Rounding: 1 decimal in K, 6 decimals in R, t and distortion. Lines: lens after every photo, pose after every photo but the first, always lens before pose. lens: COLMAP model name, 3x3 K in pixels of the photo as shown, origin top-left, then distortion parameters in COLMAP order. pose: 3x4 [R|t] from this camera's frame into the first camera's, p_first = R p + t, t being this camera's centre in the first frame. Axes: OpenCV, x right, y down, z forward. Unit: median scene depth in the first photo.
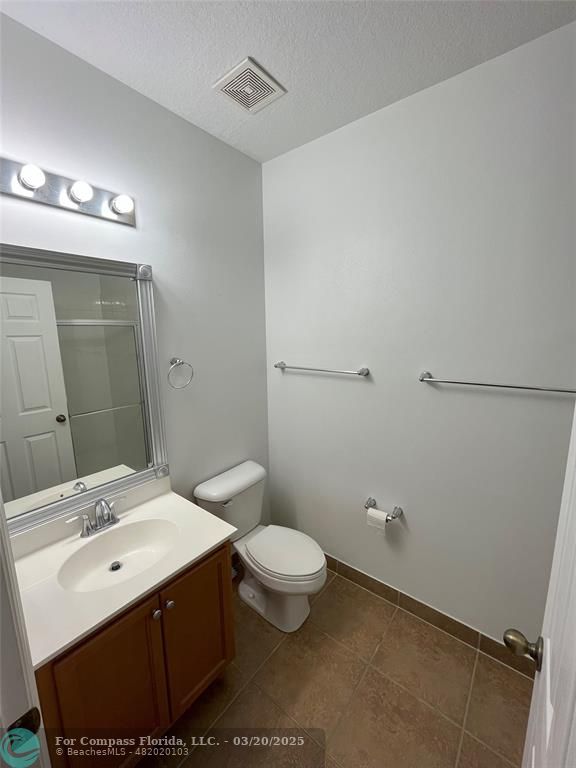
lens RADIAL K [[311.6, 0, 286.4], [0, 311.6, 384.2], [0, 0, 1]] dist [0.000440, -0.000108]
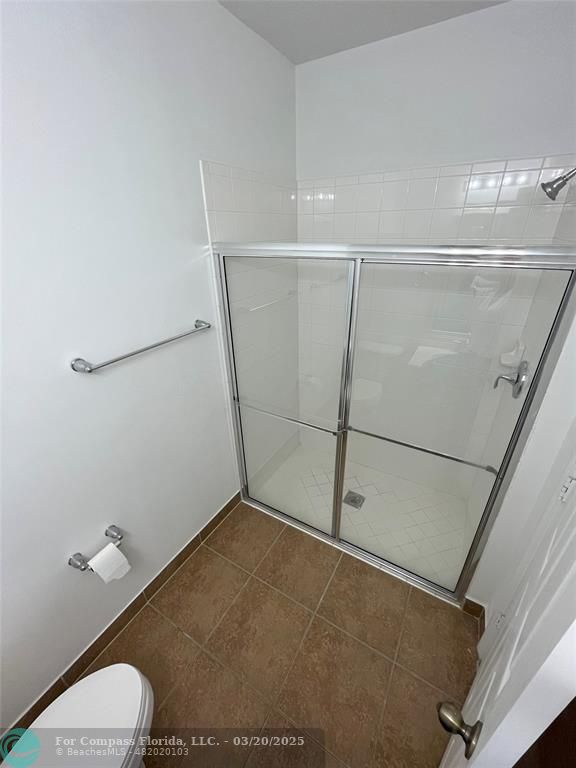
lens RADIAL K [[311.6, 0, 286.4], [0, 311.6, 384.2], [0, 0, 1]] dist [0.000440, -0.000108]
pose [[-0.142531, -0.428717, 0.892125, -0.190747], [0.188661, 0.873035, 0.449685, -0.145275], [-0.971644, 0.232403, -0.043552, 0.376749]]
